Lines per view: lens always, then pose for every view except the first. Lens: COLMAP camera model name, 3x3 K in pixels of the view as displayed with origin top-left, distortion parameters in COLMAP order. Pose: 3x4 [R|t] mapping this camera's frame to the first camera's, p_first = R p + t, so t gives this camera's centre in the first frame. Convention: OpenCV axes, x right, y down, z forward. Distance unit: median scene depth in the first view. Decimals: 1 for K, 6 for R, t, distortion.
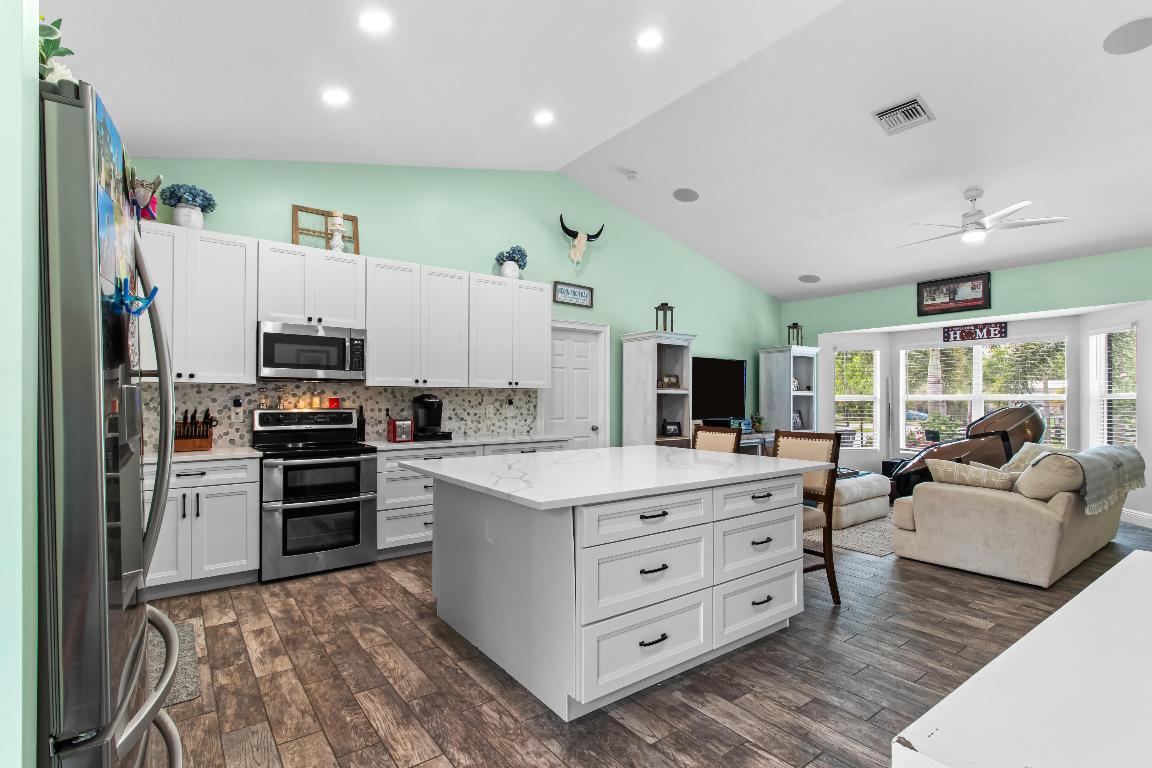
lens RADIAL K [[535.2, 0, 577.2], [0, 535.2, 396.3], [0, 0, 1]] dist [0.001139, 0.000589]
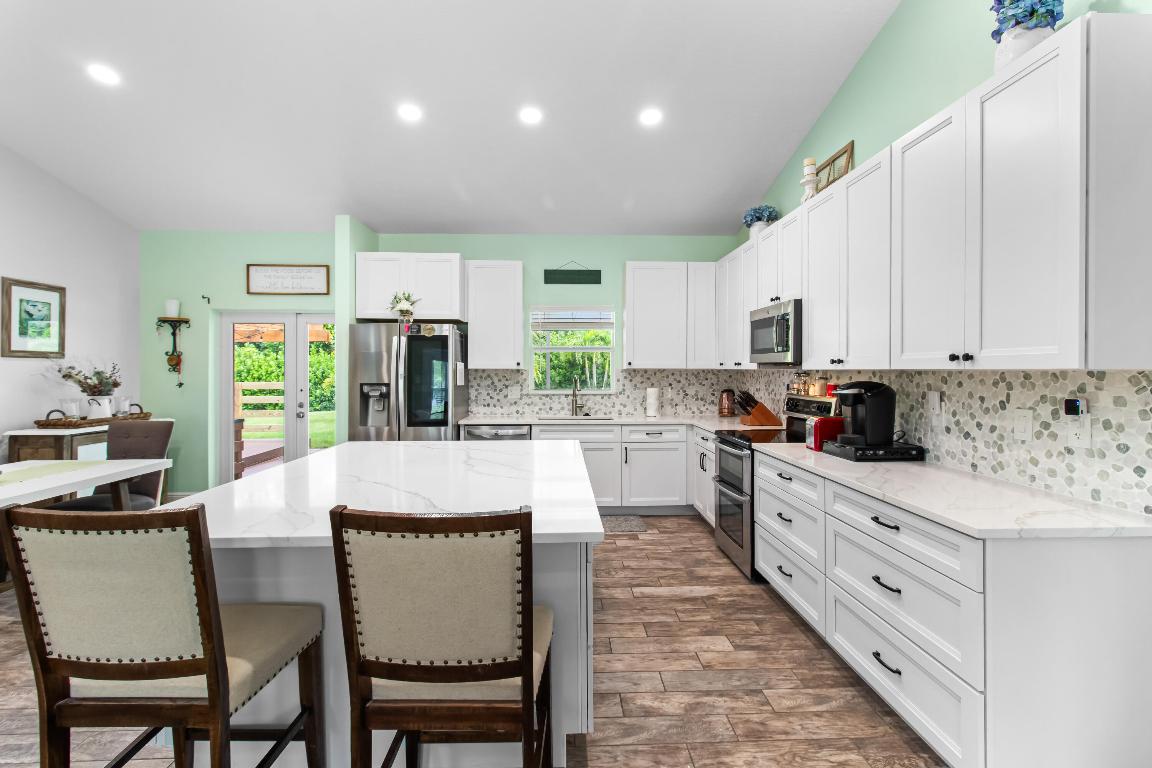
lens RADIAL K [[535.2, 0, 584.4], [0, 535.2, 370.7], [0, 0, 1]] dist [0.001139, 0.000589]
pose [[-0.555440, 0.000216, -0.831557, 0.366749], [0.005085, 0.999982, -0.003137, -0.014749], [0.831541, -0.005971, -0.555431, 0.977424]]
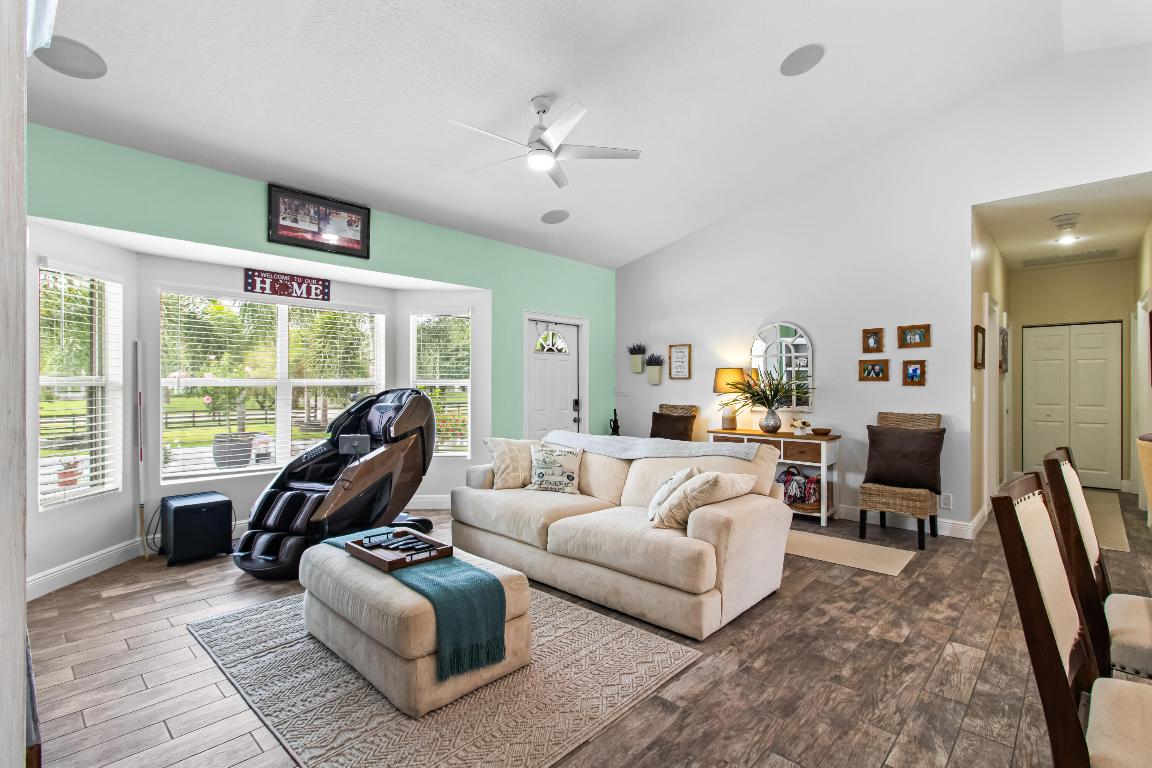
lens RADIAL K [[535.2, 0, 576.7], [0, 535.2, 383.8], [0, 0, 1]] dist [0.001139, 0.000589]
pose [[-0.181629, -0.001400, 0.983366, 0.014143], [-0.007181, 0.999974, 0.000098, 0.002117], [-0.983341, -0.007044, -0.181634, 1.030039]]
